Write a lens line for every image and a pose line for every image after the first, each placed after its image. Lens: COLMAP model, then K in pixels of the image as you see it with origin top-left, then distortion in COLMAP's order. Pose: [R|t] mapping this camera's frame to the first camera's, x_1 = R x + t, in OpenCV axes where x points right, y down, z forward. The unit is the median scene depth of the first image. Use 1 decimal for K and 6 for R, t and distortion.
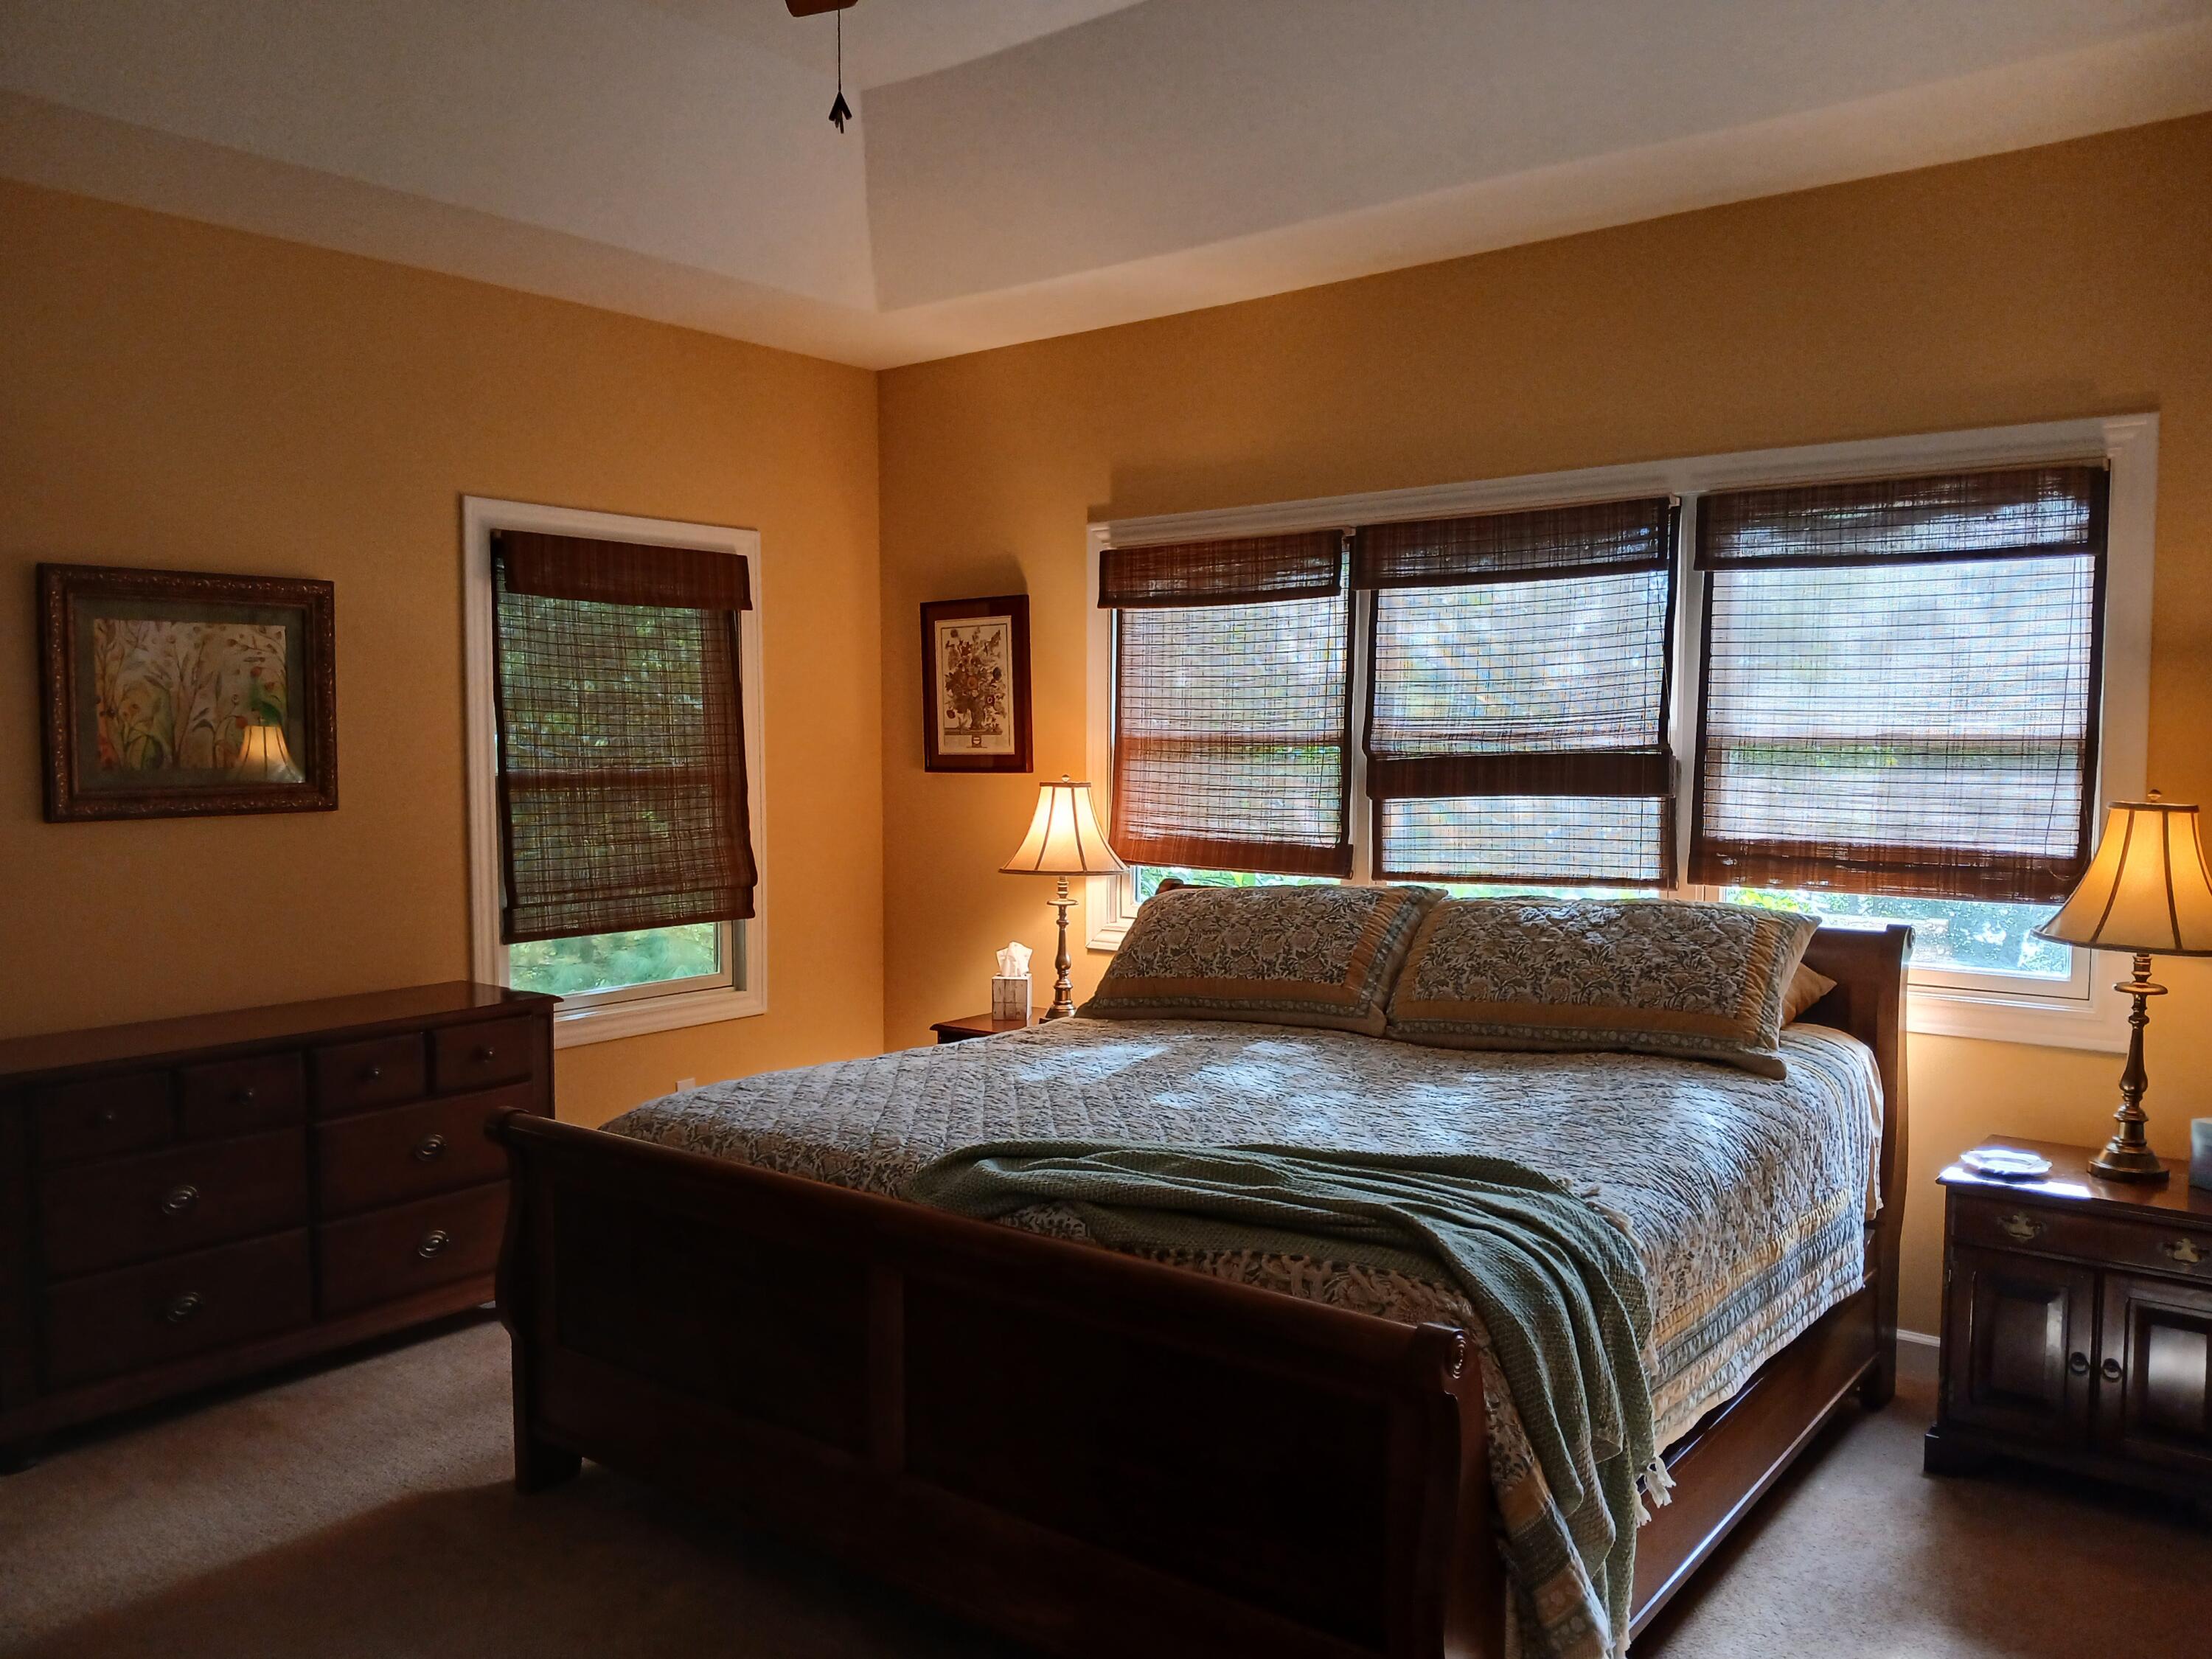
lens RADIAL K [[1696.8, 0, 1106.0], [0, 1696.8, 829.5], [0, 0, 1]] dist [0.072077, -0.231555]
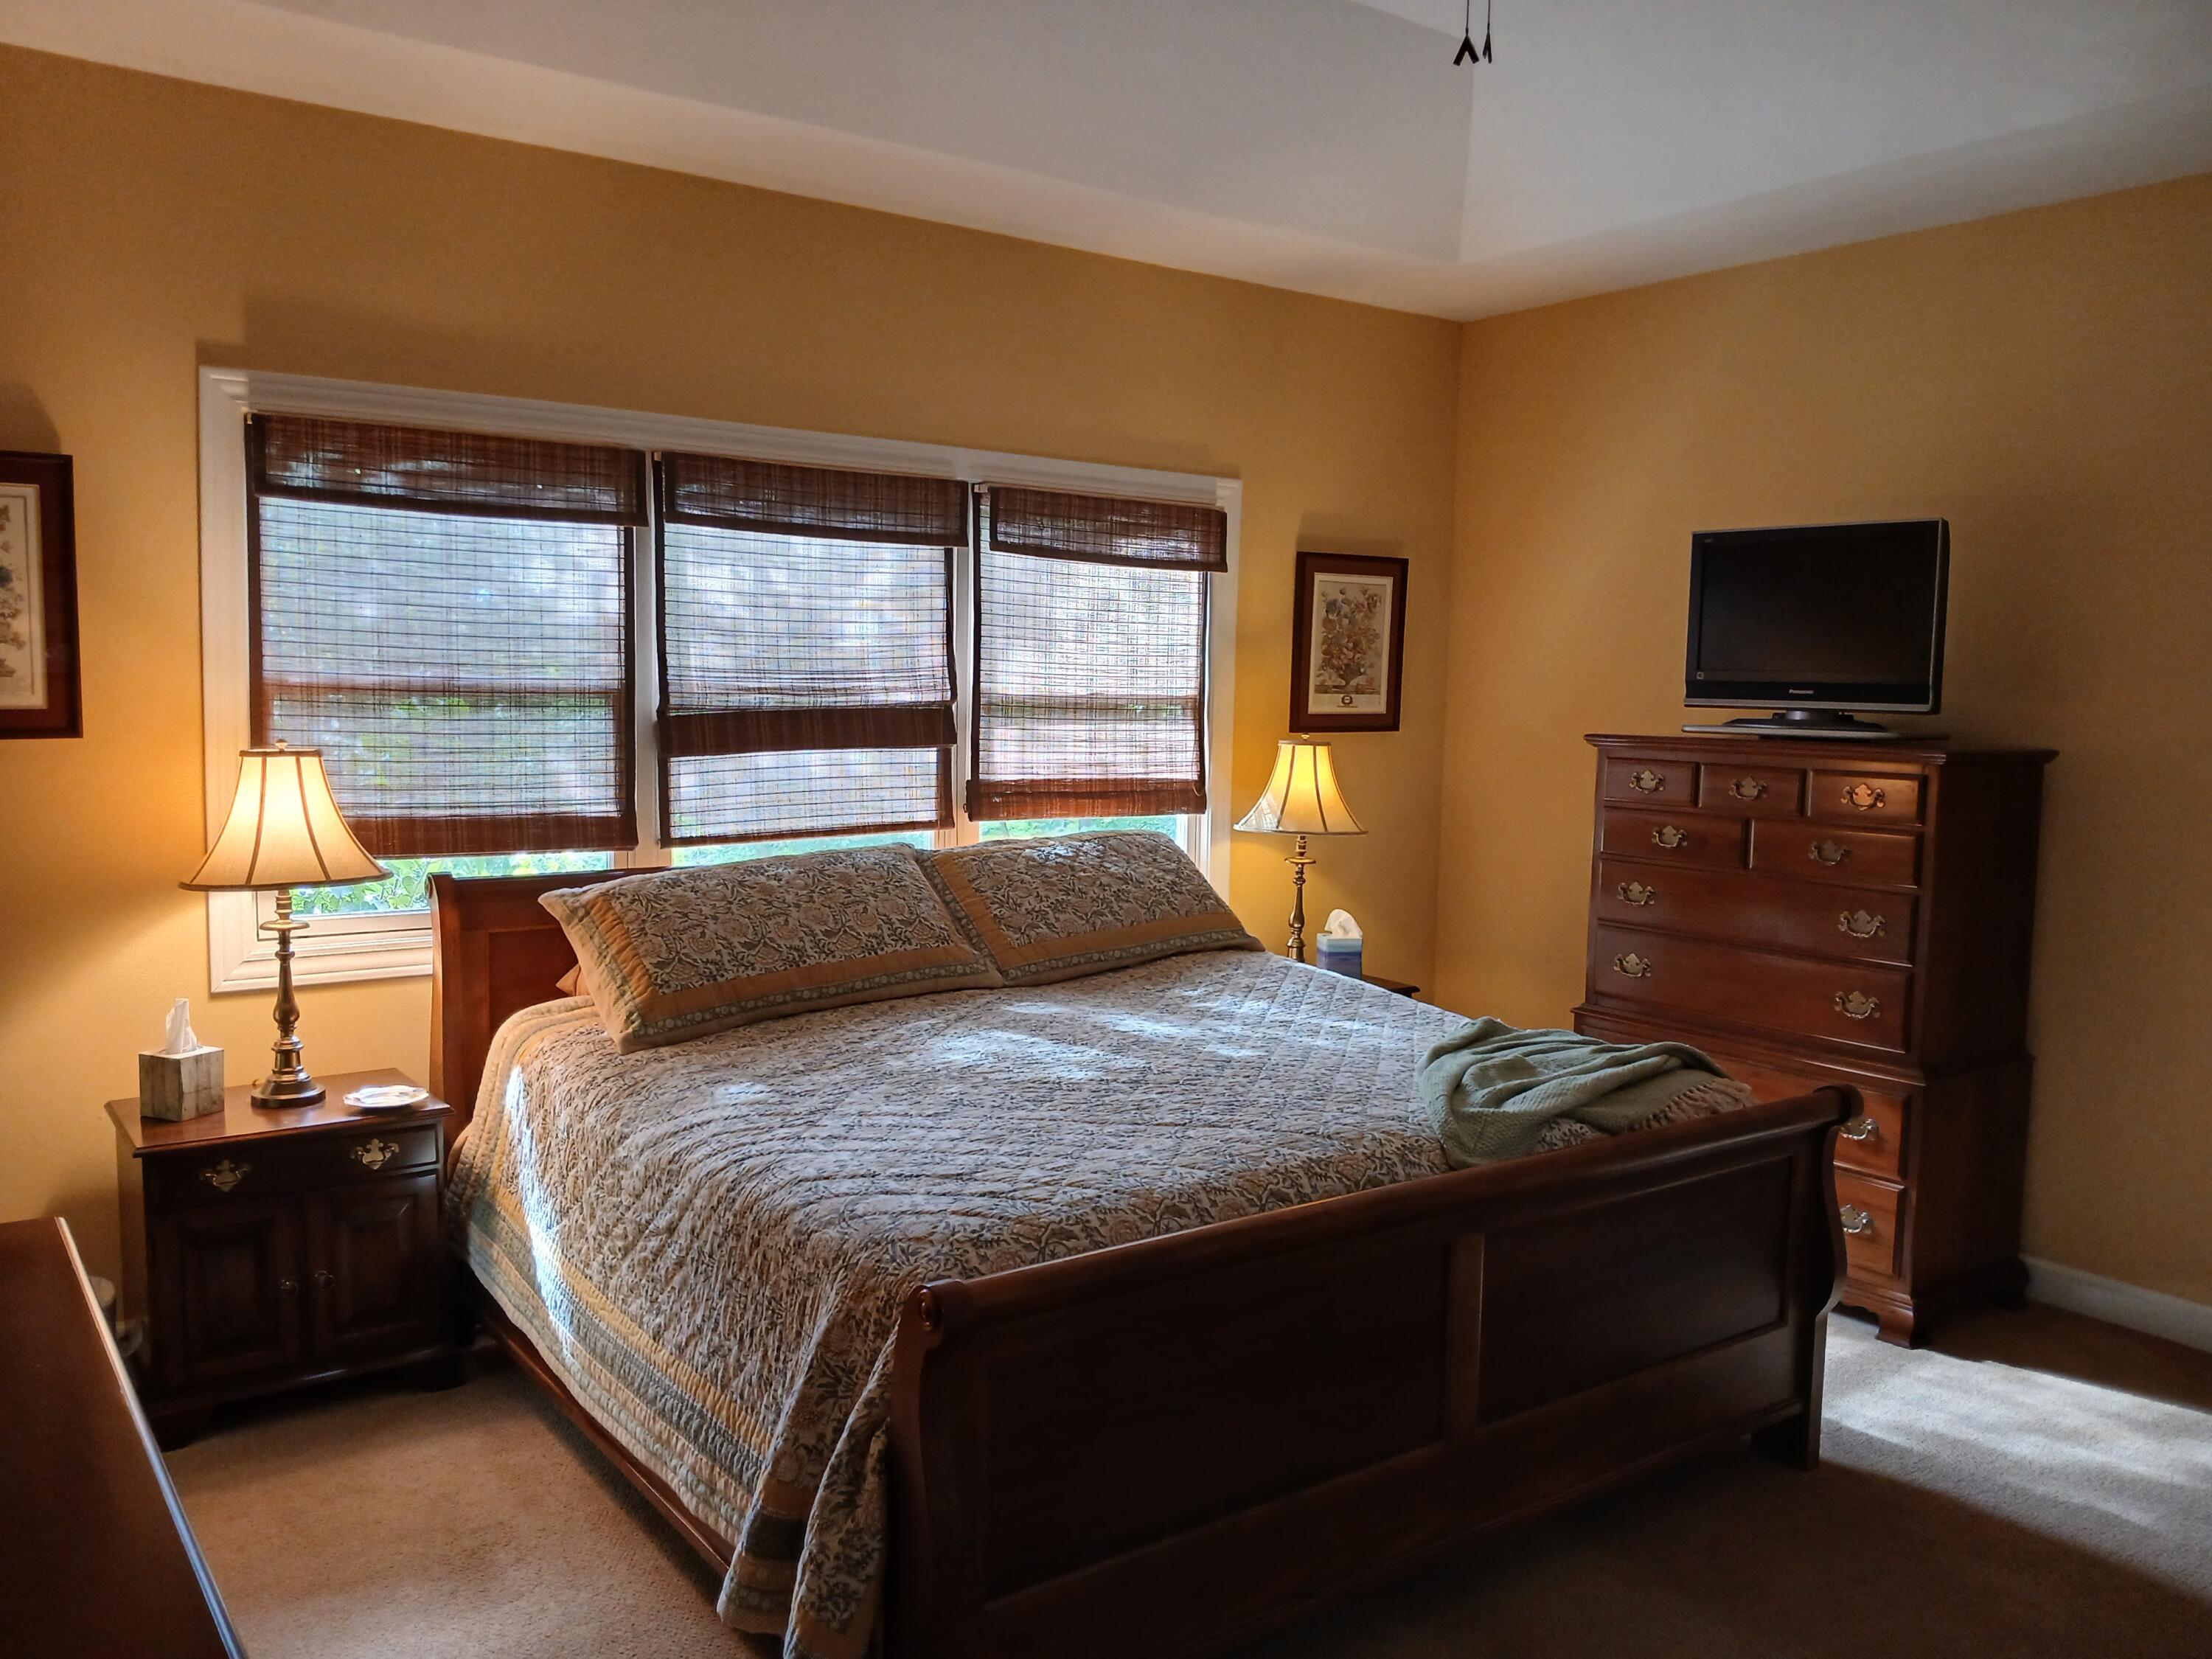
lens RADIAL K [[1696.8, 0, 1106.0], [0, 1696.8, 829.5], [0, 0, 1]] dist [0.072077, -0.231555]
pose [[0.246035, -0.070141, 0.966720, -0.687549], [0.038953, 0.997288, 0.062445, -0.028527], [-0.968478, 0.022293, 0.248100, 0.575884]]
